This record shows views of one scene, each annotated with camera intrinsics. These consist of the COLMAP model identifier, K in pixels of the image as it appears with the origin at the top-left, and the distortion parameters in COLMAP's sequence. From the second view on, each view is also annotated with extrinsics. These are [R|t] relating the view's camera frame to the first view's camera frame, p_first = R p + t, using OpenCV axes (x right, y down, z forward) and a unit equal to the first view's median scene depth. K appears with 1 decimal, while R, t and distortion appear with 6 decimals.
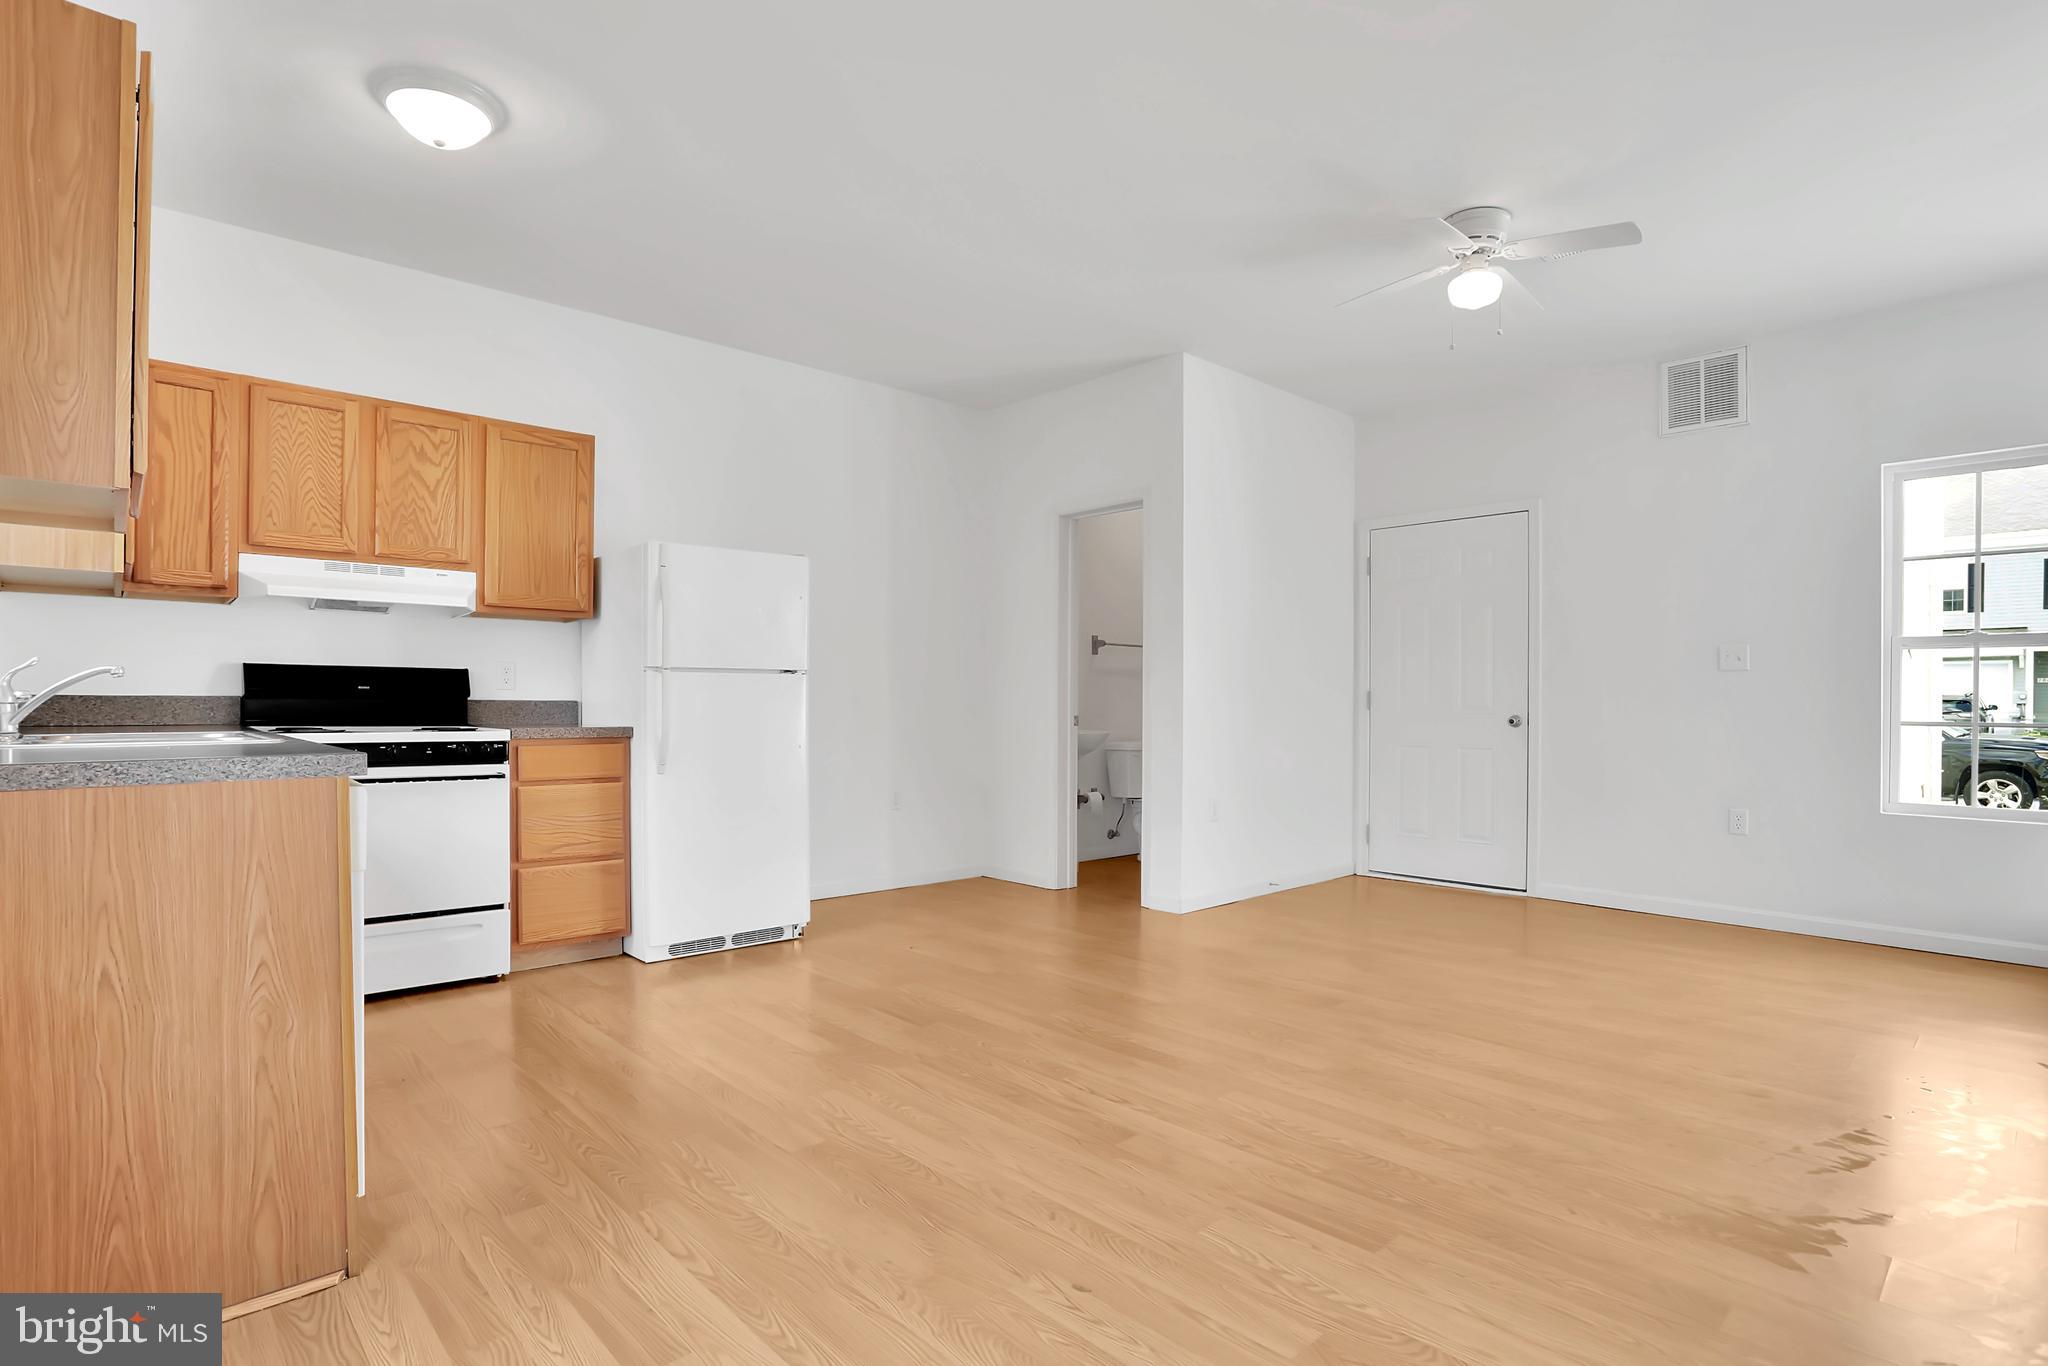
lens RADIAL K [[1027.5, 0, 1009.9], [0, 1027.5, 688.8], [0, 0, 1]] dist [-0.069718, 0.034577]
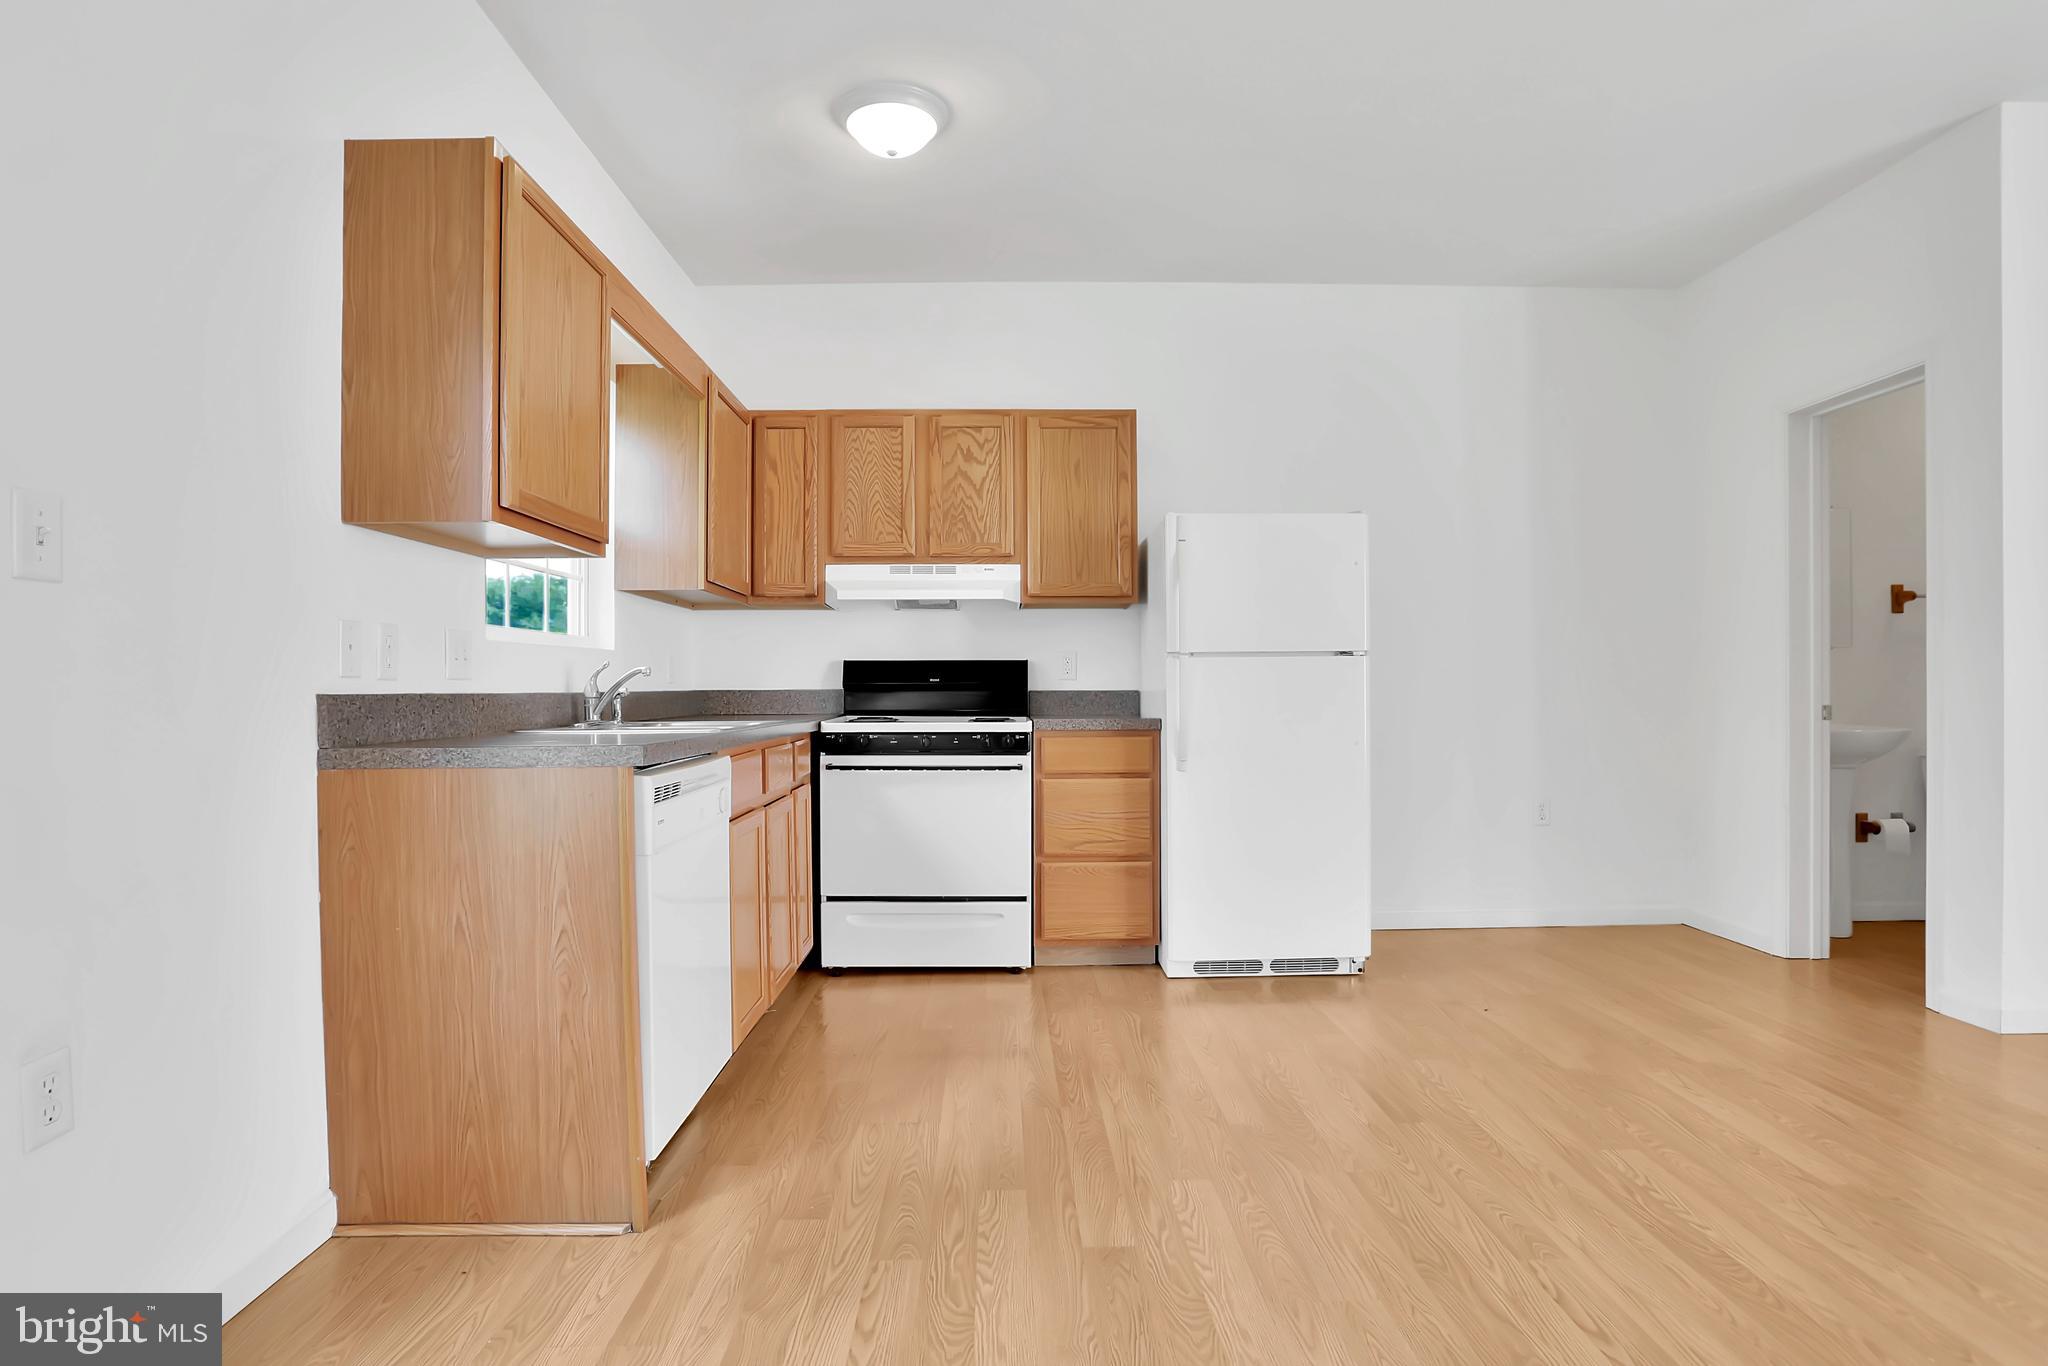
lens RADIAL K [[1074.6, 0, 1015.5], [0, 1074.6, 682.0], [0, 0, 1]] dist [-0.081617, 0.043253]
pose [[0.743857, -0.013201, -0.668209, 0.190349], [0.017614, 0.999845, -0.000145, 0.002545], [0.668107, -0.011662, 0.743974, 0.206032]]
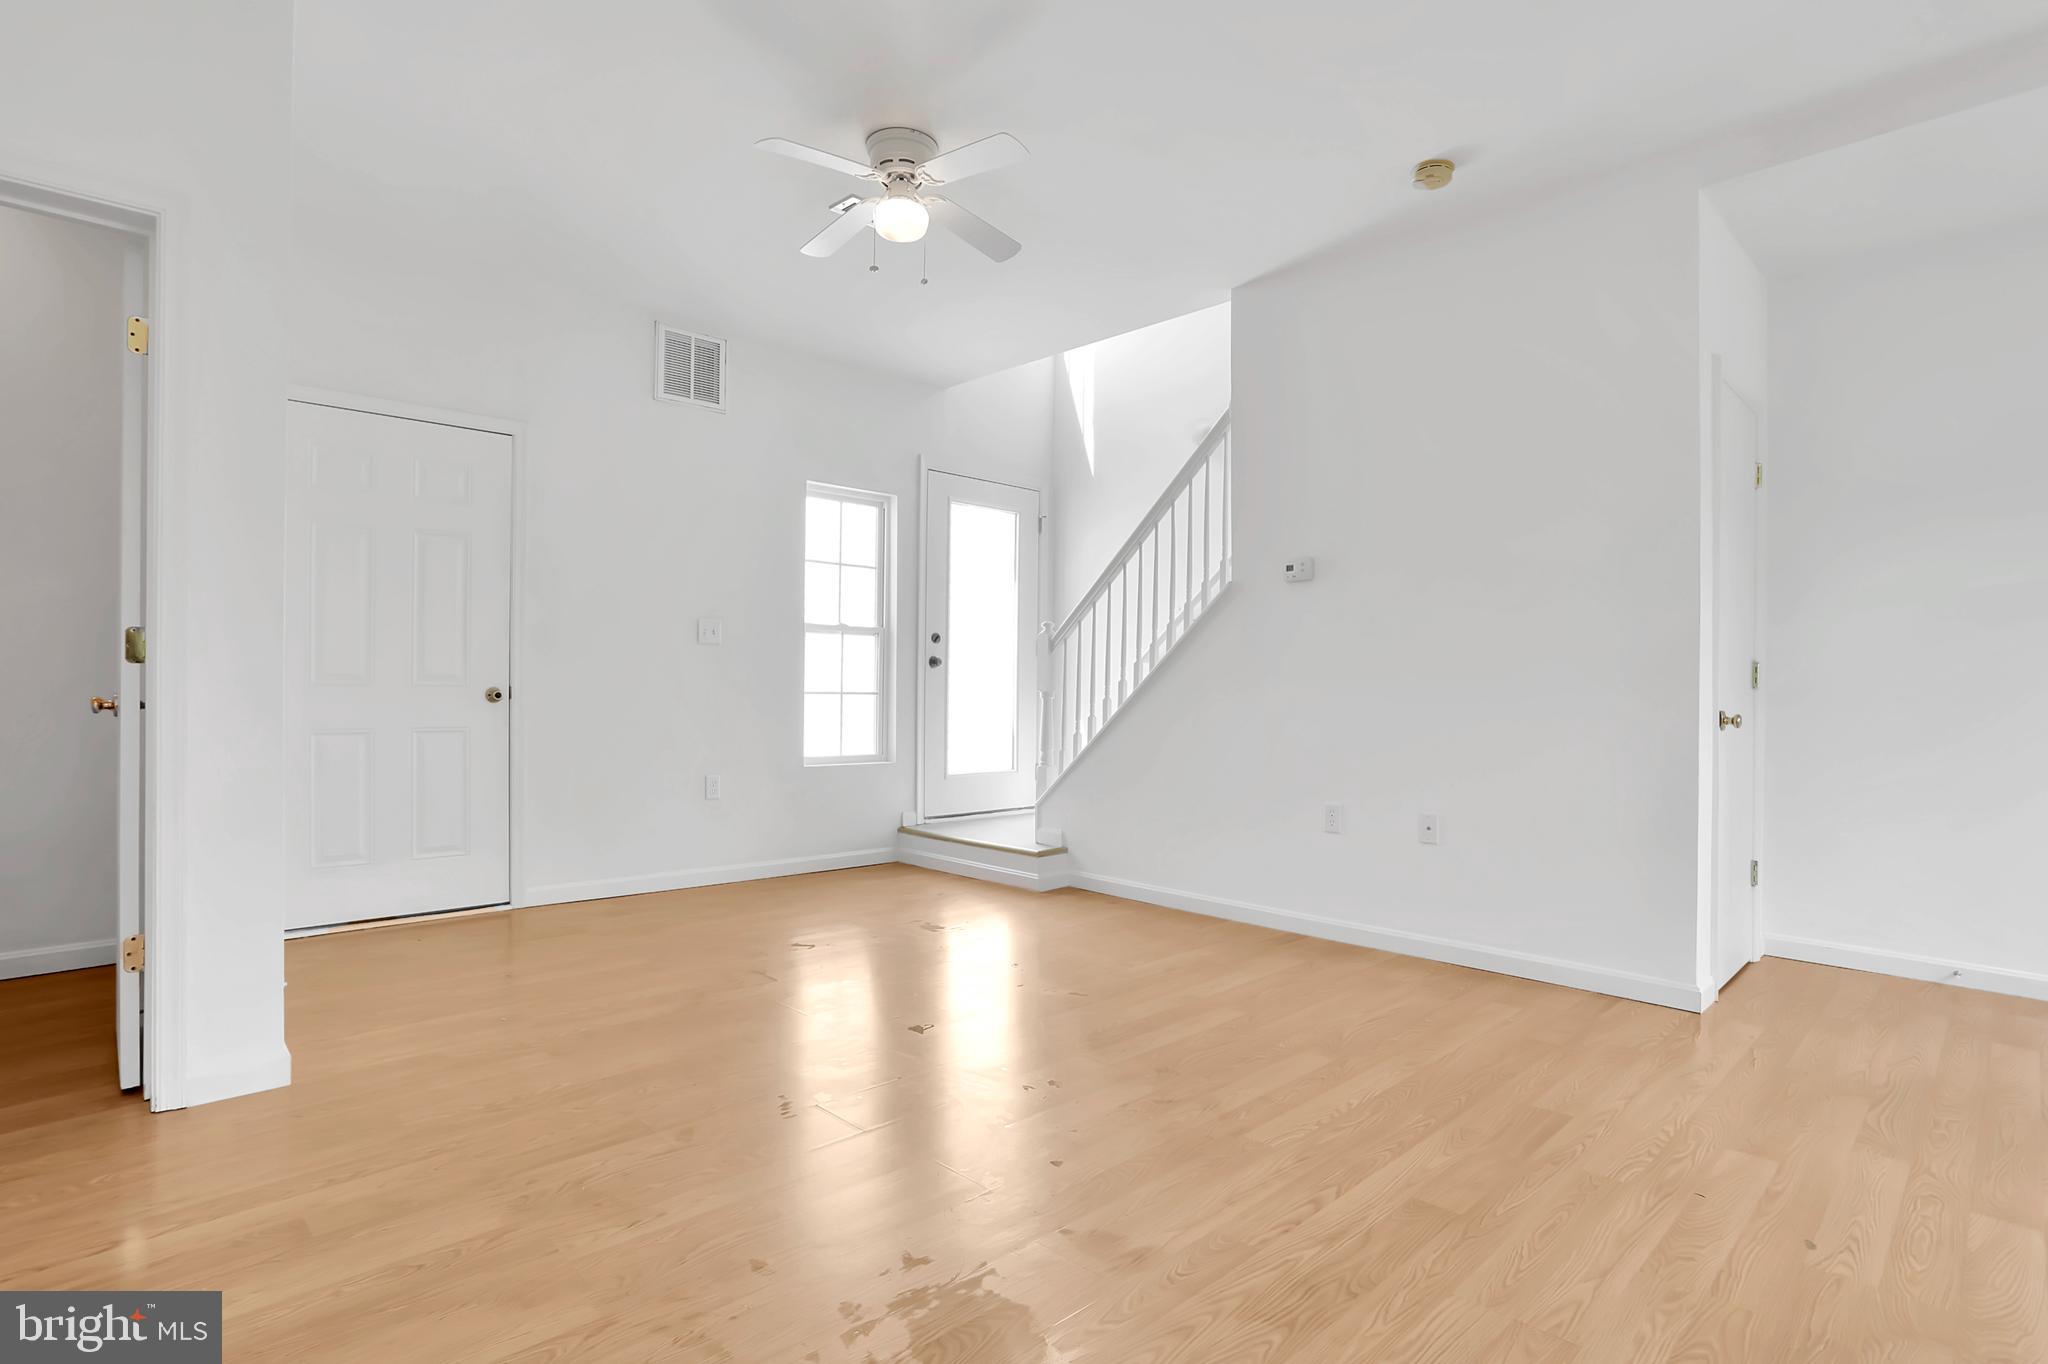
lens RADIAL K [[1027.5, 0, 1009.9], [0, 1027.5, 687.8], [0, 0, 1]] dist [-0.069718, 0.034577]
pose [[-0.010420, -0.008483, 0.999910, -0.438496], [-0.024439, 0.999667, 0.008227, 0.014764], [-0.999647, -0.024351, -0.010624, 0.862823]]
